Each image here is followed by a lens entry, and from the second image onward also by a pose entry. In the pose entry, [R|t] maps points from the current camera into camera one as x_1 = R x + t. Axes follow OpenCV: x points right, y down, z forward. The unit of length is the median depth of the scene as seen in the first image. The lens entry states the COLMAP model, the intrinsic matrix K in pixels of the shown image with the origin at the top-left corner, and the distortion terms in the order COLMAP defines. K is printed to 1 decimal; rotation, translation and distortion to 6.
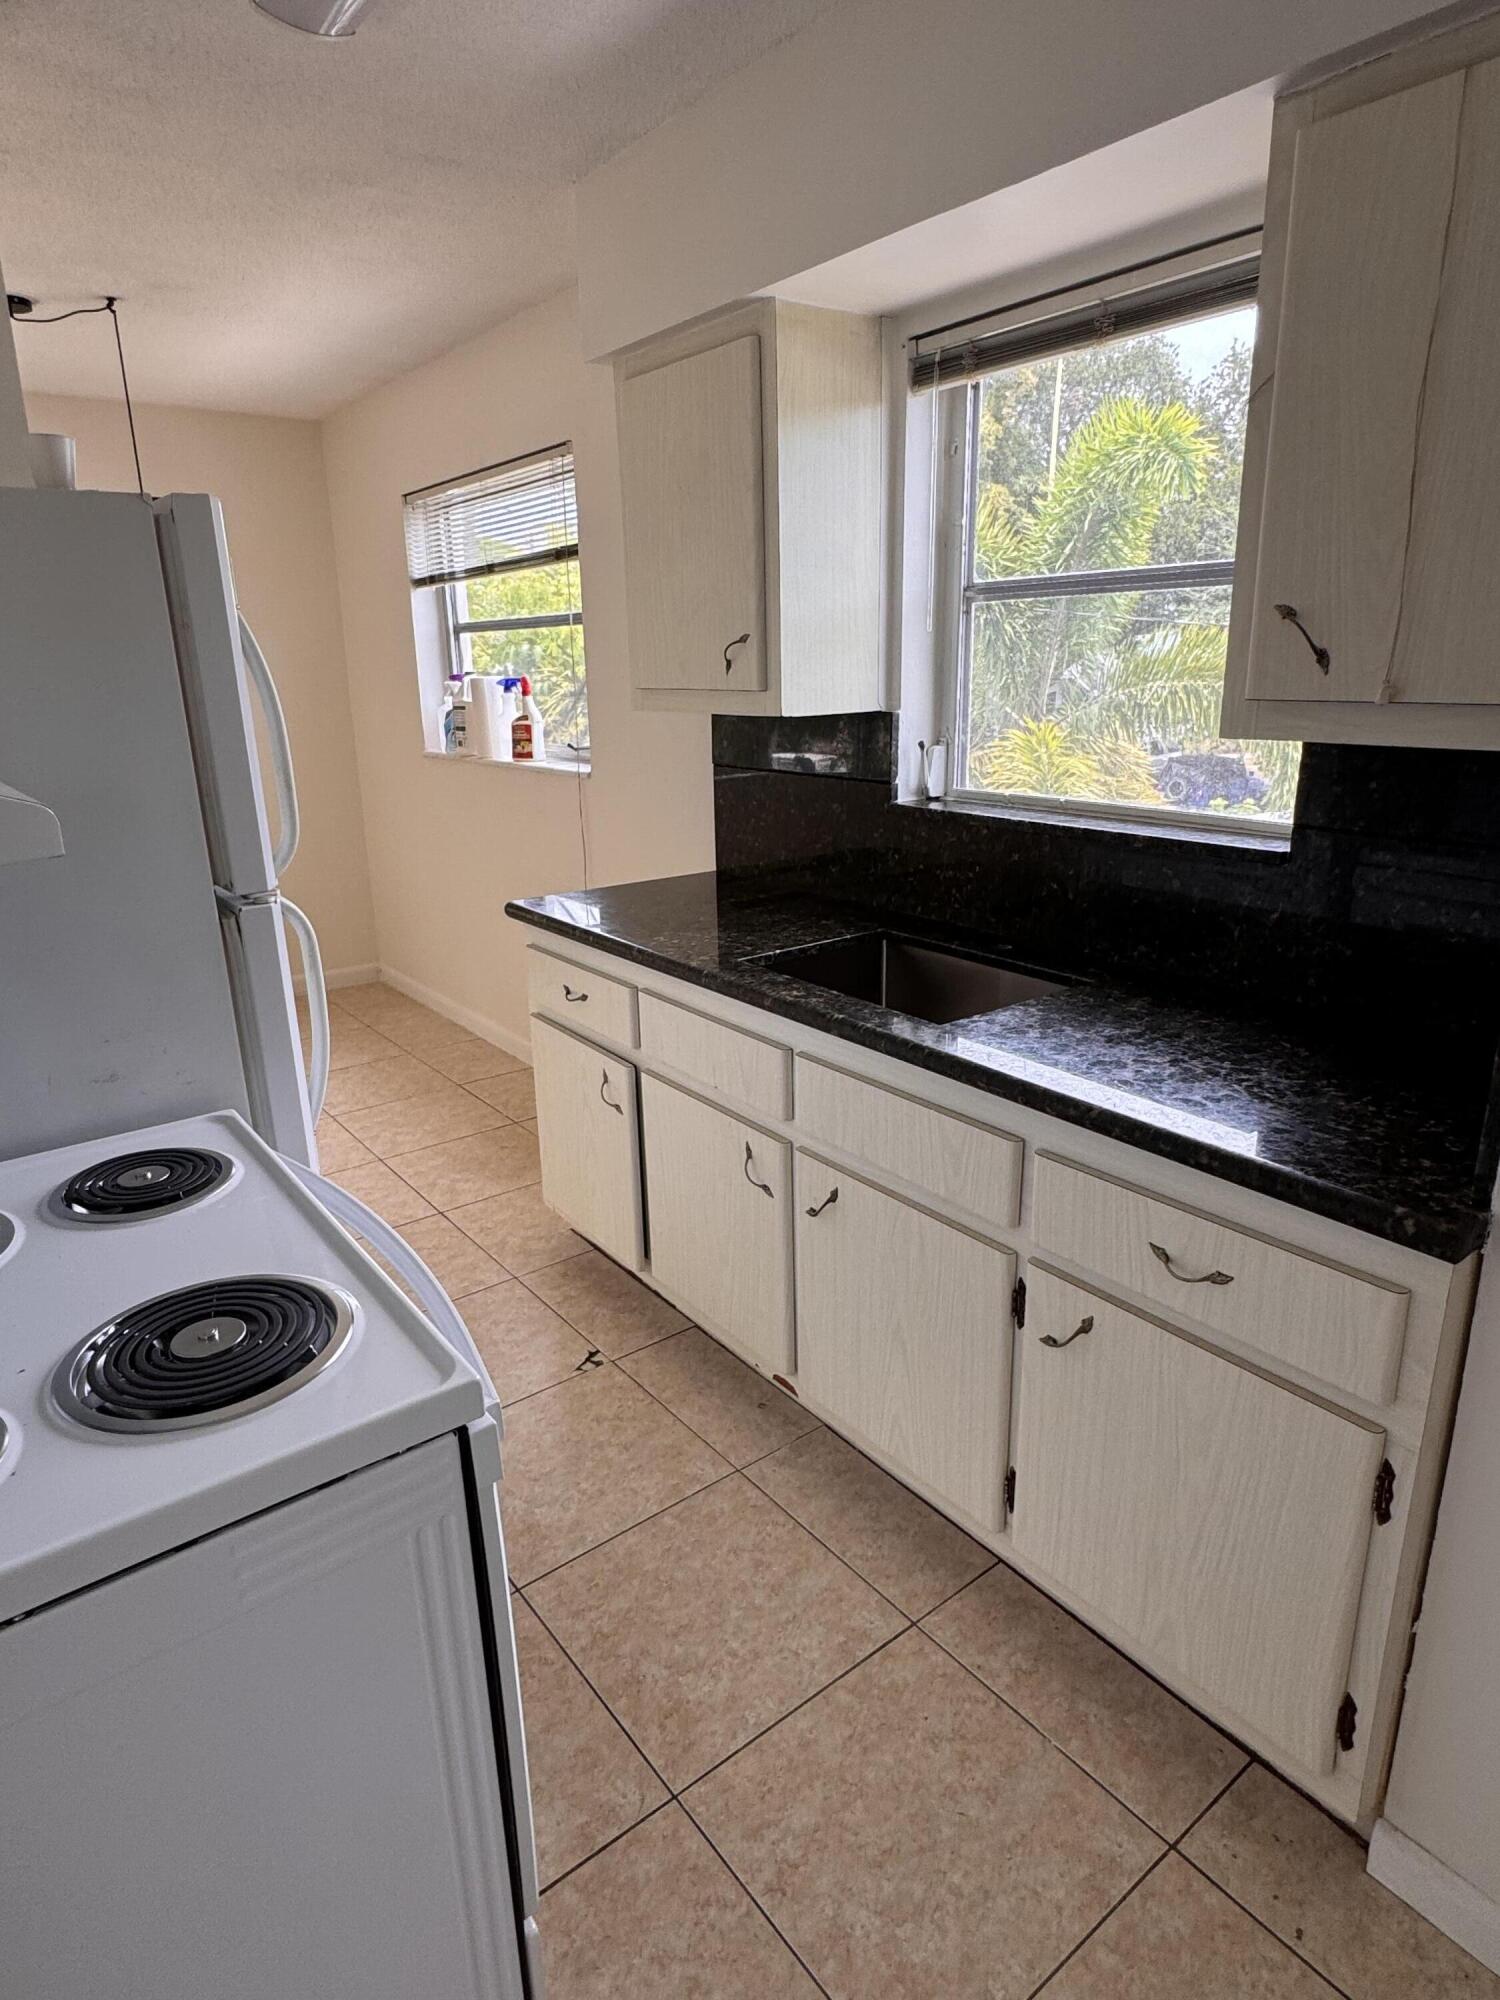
lens RADIAL K [[1150.9, 0, 743.0], [0, 1150.9, 998.7], [0, 0, 1]] dist [-0.009180, 0.001794]
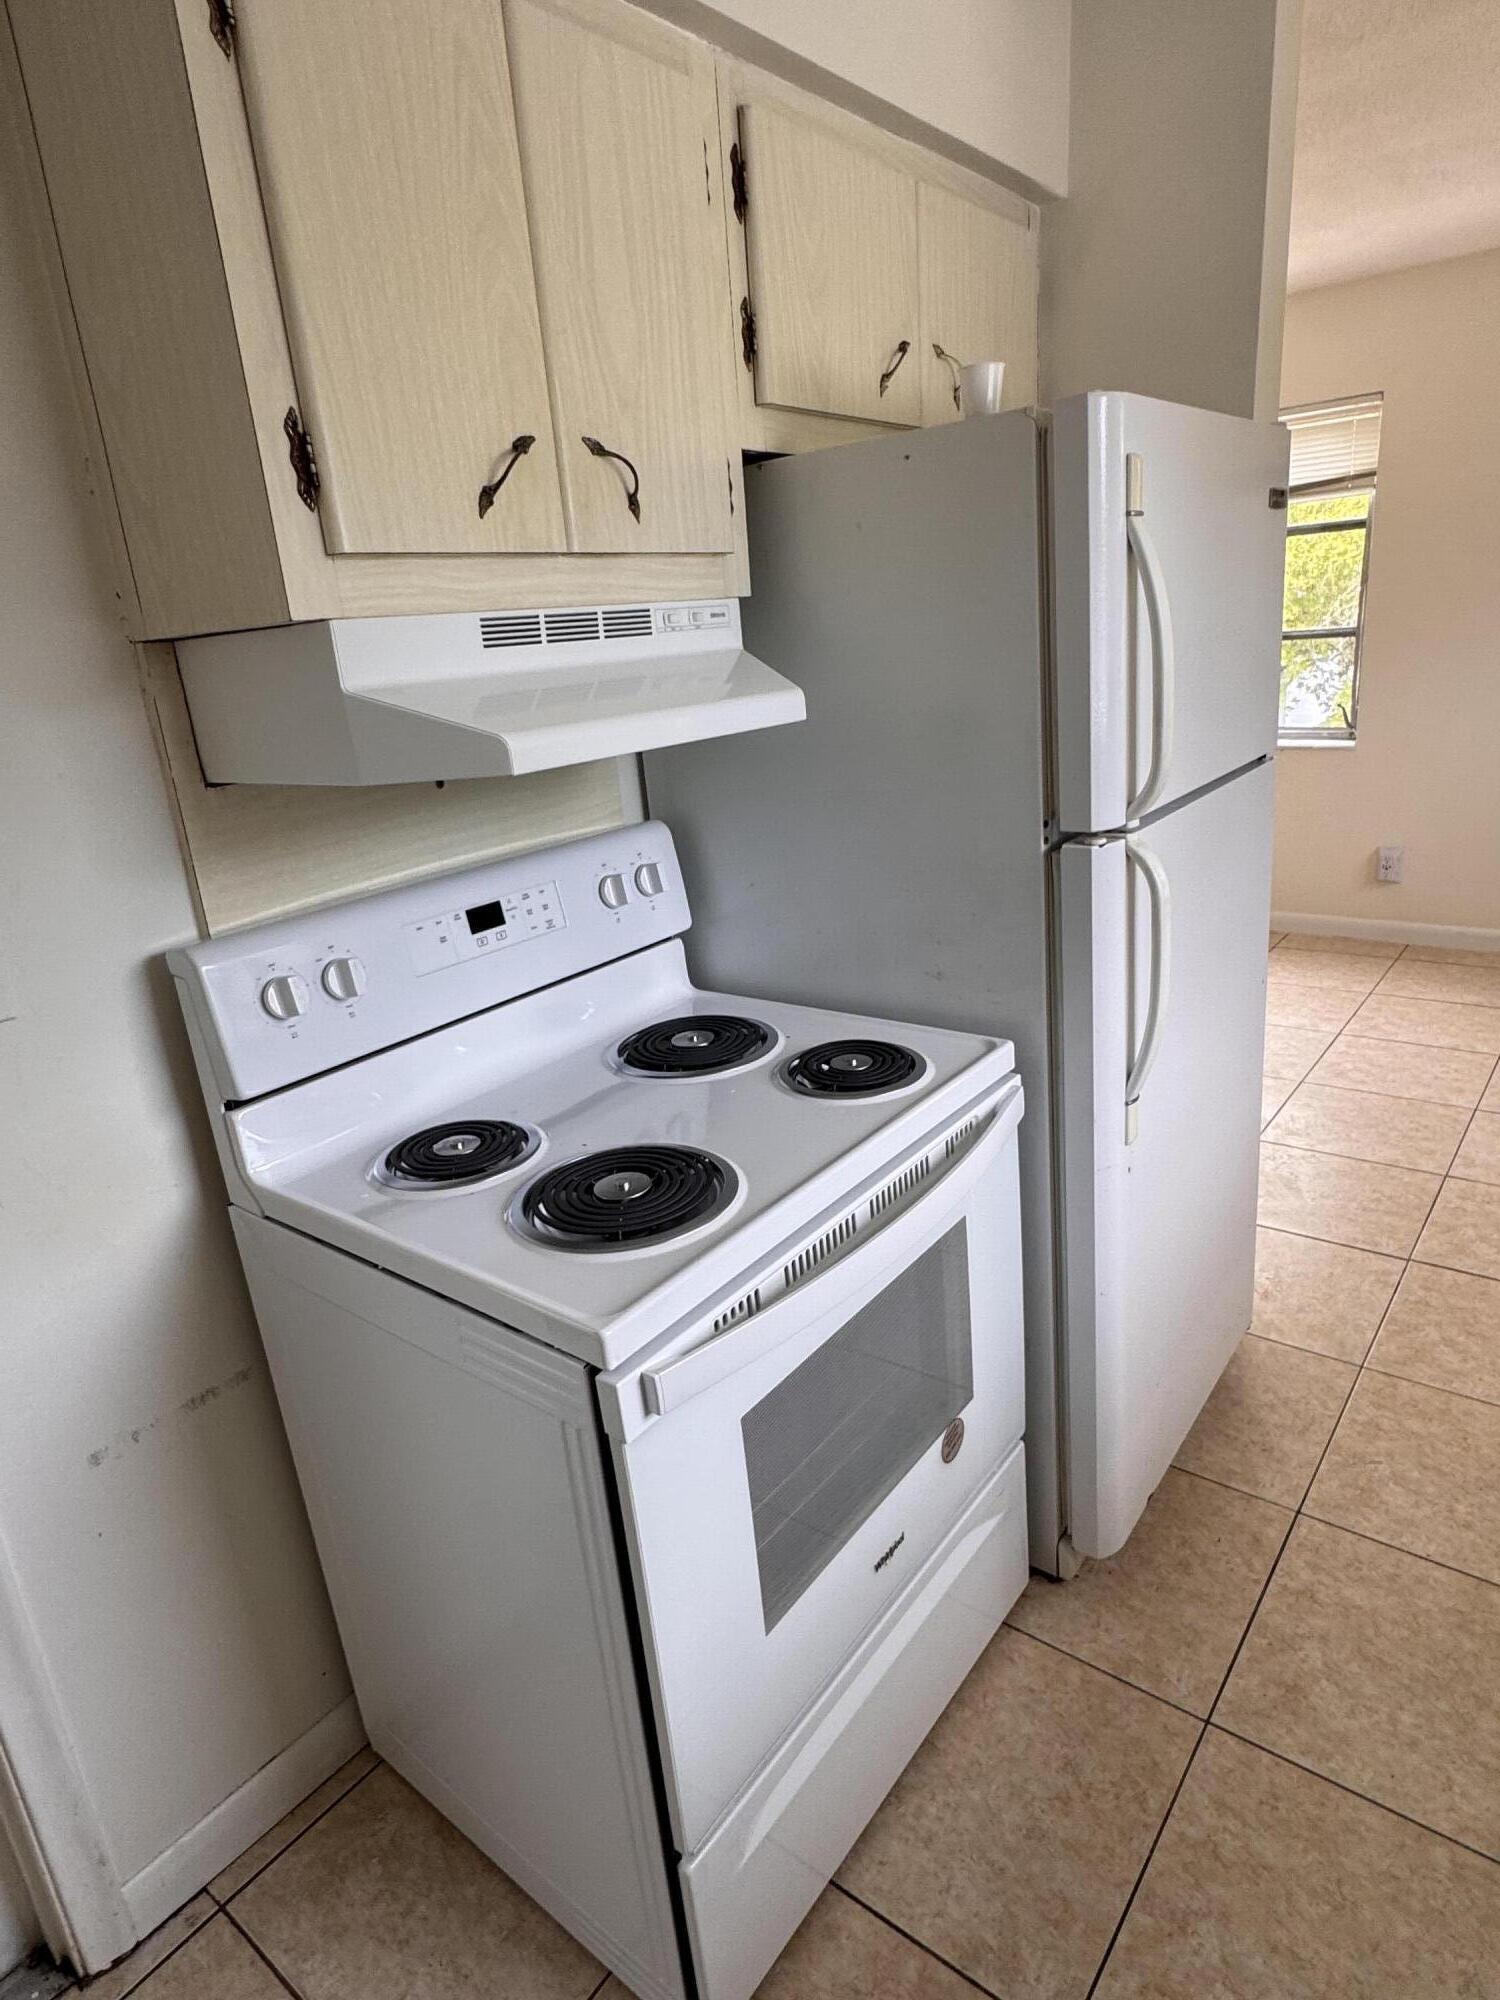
lens RADIAL K [[1150.9, 0, 745.5], [0, 1150.9, 1004.2], [0, 0, 1]] dist [-0.009180, 0.001794]
pose [[0.247325, 0.304763, -0.919756, 0.346629], [-0.196468, 0.945301, 0.260396, -0.126264], [0.948805, 0.116300, 0.293672, 0.425579]]
